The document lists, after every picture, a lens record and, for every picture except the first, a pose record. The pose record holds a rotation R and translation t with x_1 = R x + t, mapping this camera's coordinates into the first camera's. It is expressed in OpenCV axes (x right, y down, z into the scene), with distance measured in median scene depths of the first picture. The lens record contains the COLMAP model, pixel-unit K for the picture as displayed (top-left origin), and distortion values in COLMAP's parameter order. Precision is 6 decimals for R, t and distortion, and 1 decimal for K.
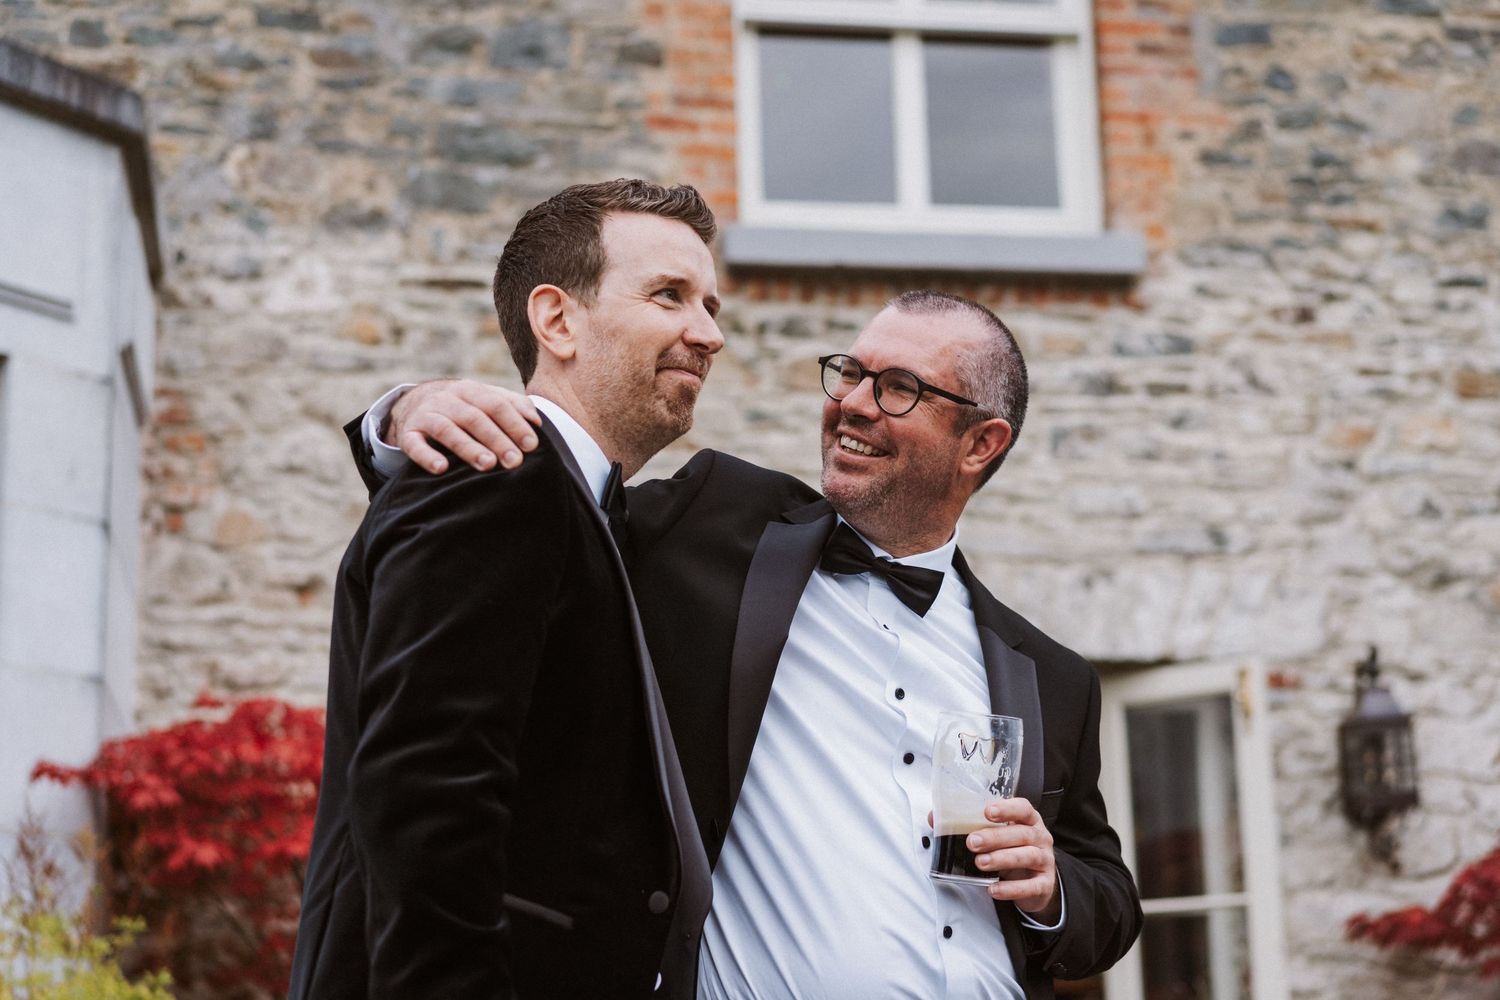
lens RADIAL K [[2600.1, 0, 747.2], [0, 2600.1, 465.7], [0, 0, 1]] dist [0.015418, -0.141226]
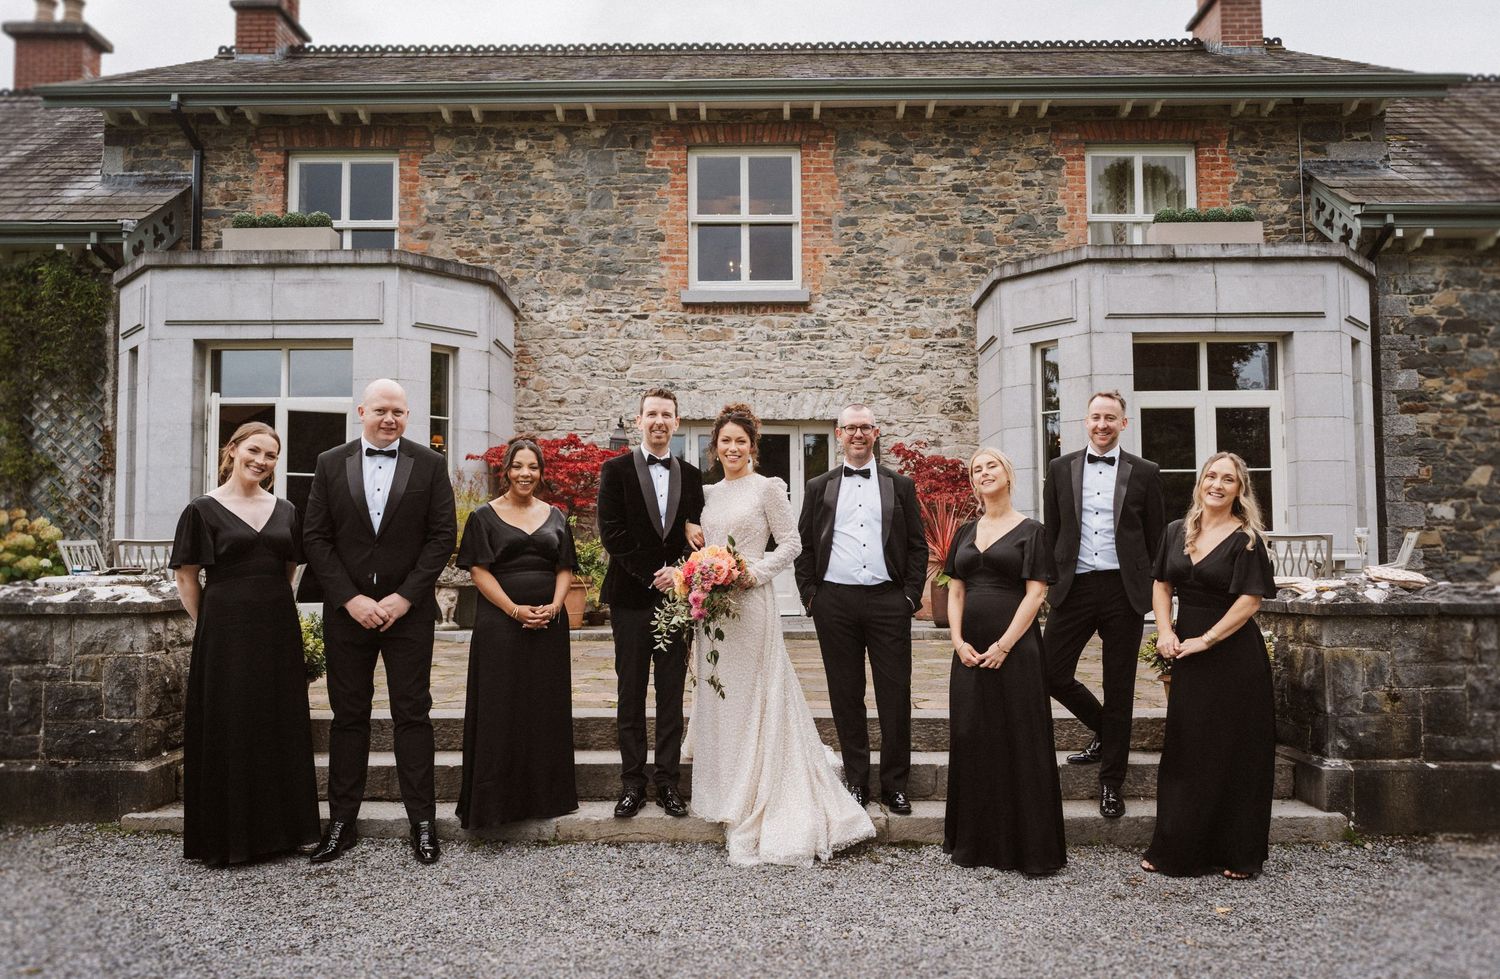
lens RADIAL K [[1141.8, 0, 751.3], [0, 1141.8, 509.7], [0, 0, 1]] dist [-0.004495, 0.000020]
pose [[0.988259, 0.008549, -0.152550, 0.303014], [0.020067, 0.982522, 0.185061, -0.084301], [0.151466, -0.185949, 0.970815, -0.460216]]
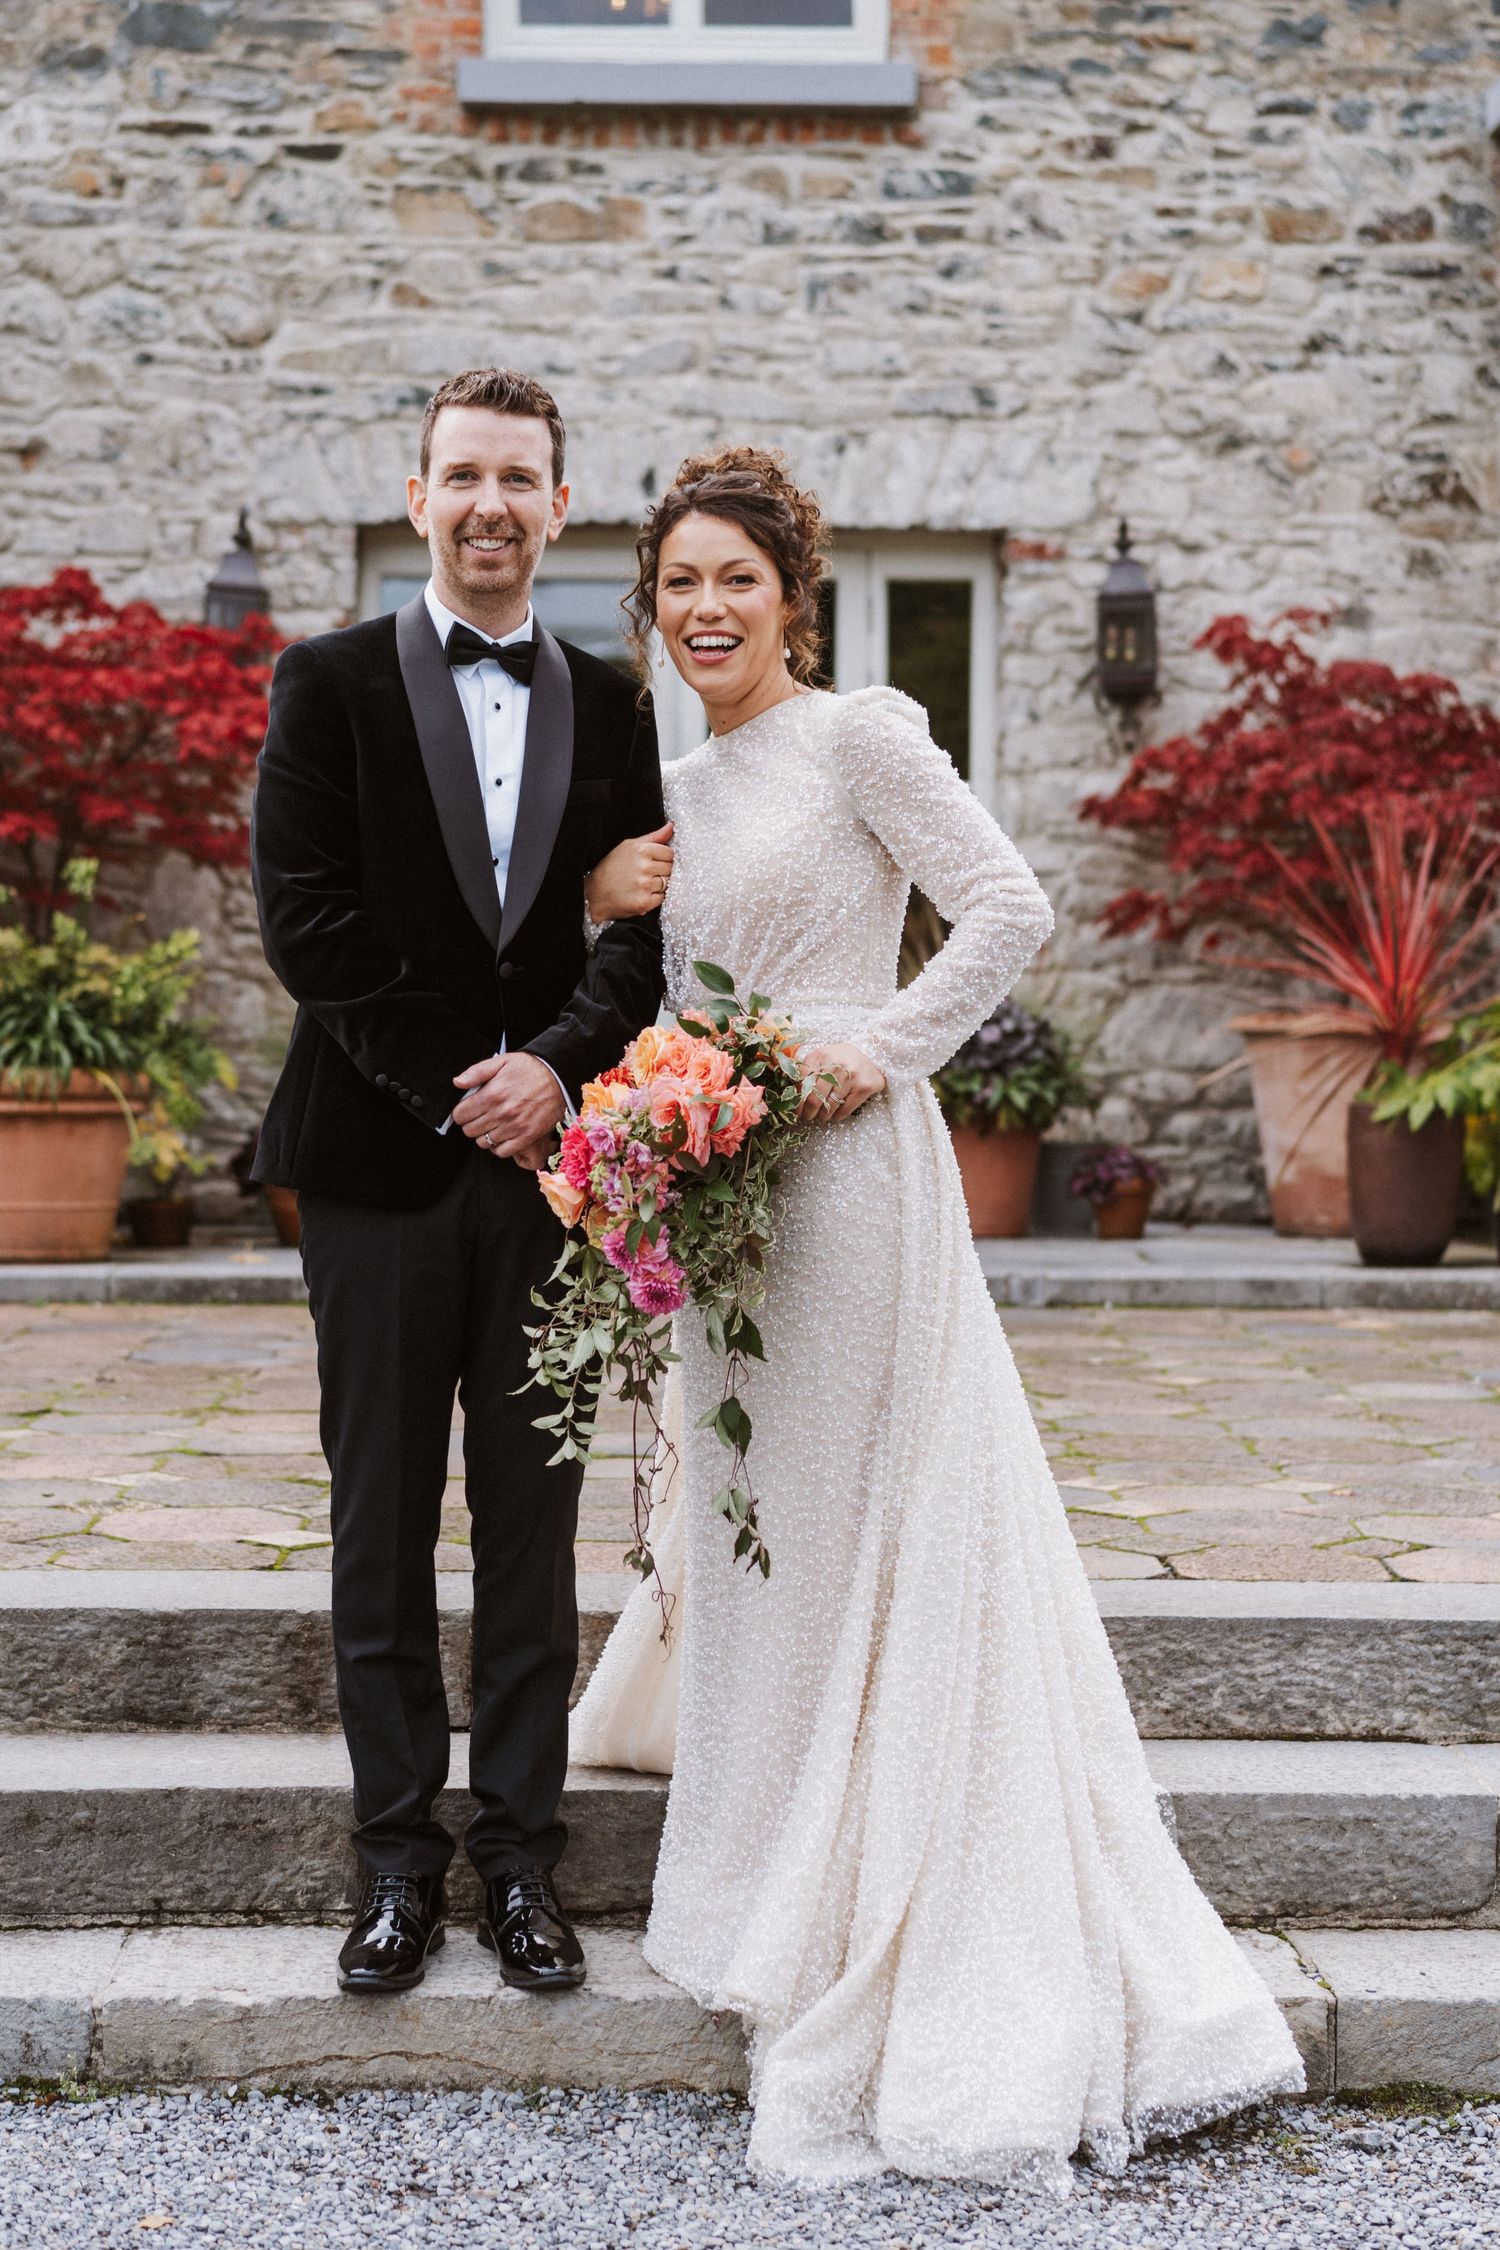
lens RADIAL K [[3900.2, 0, 747.6], [0, 3900.2, 1072.6], [0, 0, 1]] dist [0.015418, -0.141226]
pose [[0.991318, 0.026600, -0.128771, 0.282118], [0.005421, 0.970223, 0.242154, -0.077118], [0.131378, -0.240750, 0.961655, -0.425511]]
